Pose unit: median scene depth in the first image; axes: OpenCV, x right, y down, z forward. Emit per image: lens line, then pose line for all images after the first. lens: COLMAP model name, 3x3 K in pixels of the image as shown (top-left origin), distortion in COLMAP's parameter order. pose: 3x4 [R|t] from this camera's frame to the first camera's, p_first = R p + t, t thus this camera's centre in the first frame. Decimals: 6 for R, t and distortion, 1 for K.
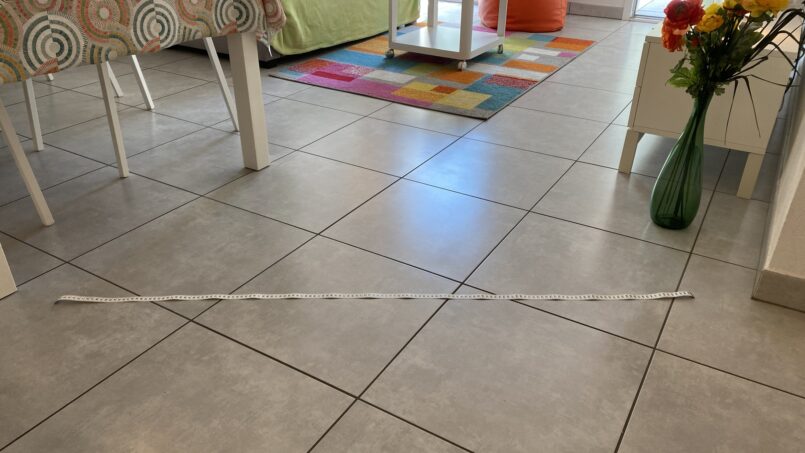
lens RADIAL K [[633.3, 0, 398.0], [0, 633.3, 228.1], [0, 0, 1]] dist [-0.001370, -0.010530]
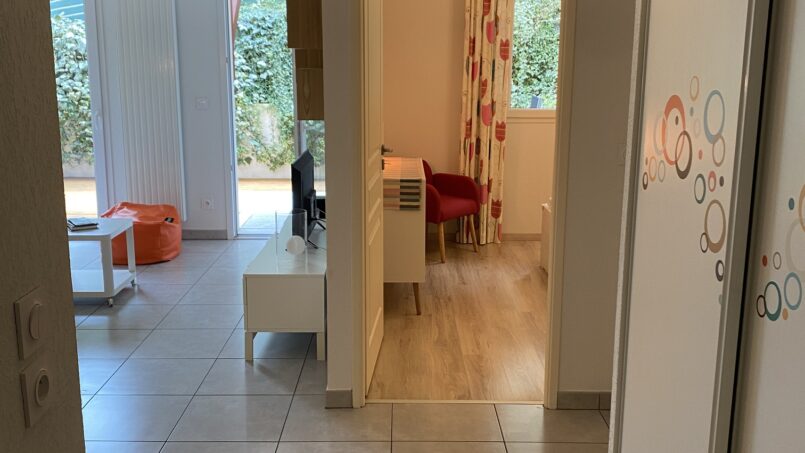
lens RADIAL K [[792.2, 0, 402.5], [0, 792.2, 226.5], [0, 0, 1]] dist [0.010380, -0.008577]
pose [[0.852799, -0.108304, 0.510885, -0.281170], [0.254436, 0.940469, -0.225345, 0.141426], [-0.456066, 0.322162, 0.829588, -0.896193]]
